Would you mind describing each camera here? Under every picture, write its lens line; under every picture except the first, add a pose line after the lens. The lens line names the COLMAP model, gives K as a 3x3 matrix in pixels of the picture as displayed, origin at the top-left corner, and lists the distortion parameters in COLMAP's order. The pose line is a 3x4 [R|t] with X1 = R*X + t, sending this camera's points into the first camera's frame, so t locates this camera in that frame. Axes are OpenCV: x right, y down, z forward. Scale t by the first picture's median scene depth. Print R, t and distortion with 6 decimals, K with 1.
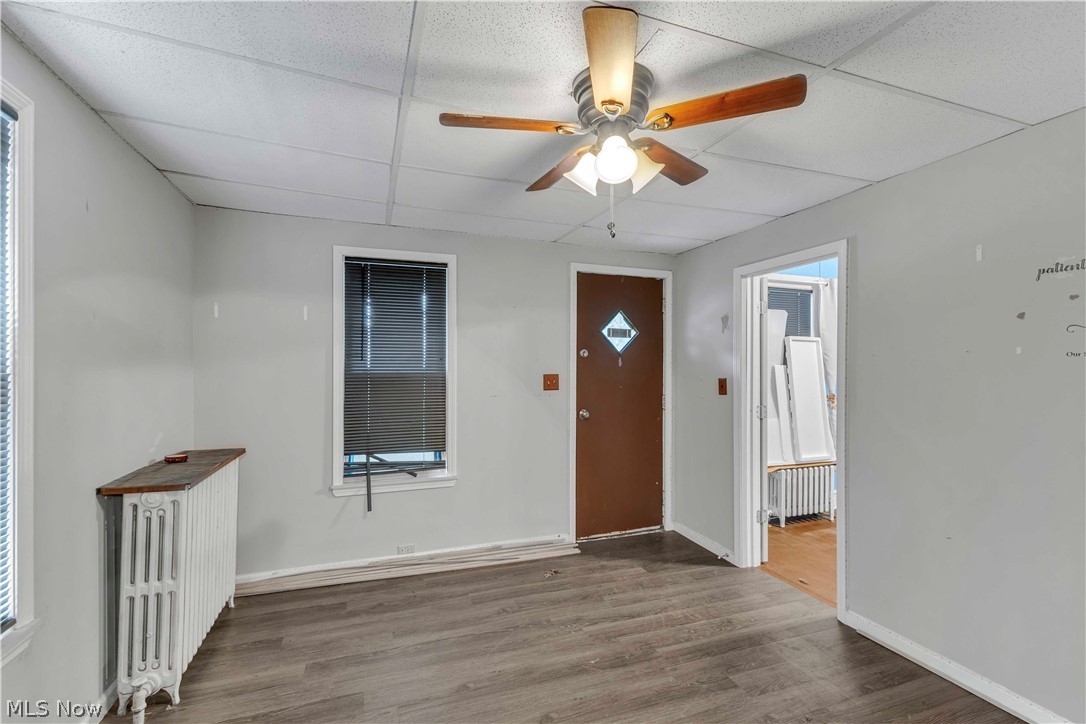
lens RADIAL K [[479.3, 0, 539.1], [0, 479.3, 364.8], [0, 0, 1]] dist [0.004511, -0.003749]
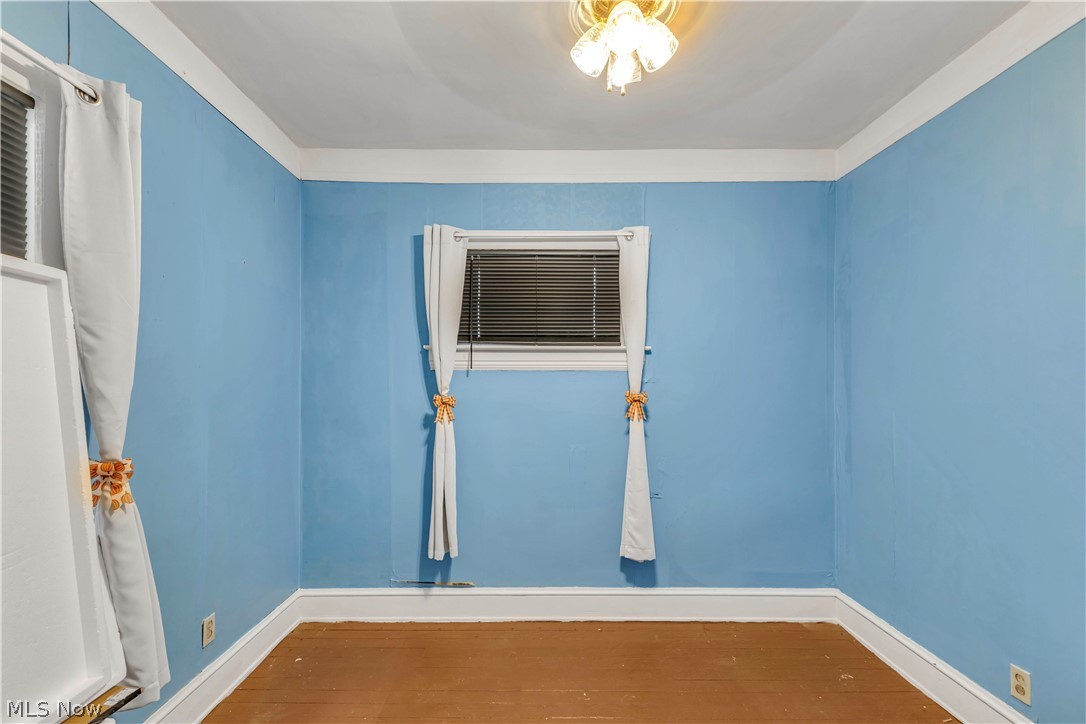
lens RADIAL K [[479.3, 0, 539.0], [0, 479.3, 372.6], [0, 0, 1]] dist [0.004511, -0.003749]
pose [[0.273590, 0.002569, 0.961843, 0.380824], [-0.002854, 0.999994, -0.001859, 0.008383], [-0.961842, -0.002237, 0.273596, 0.636359]]
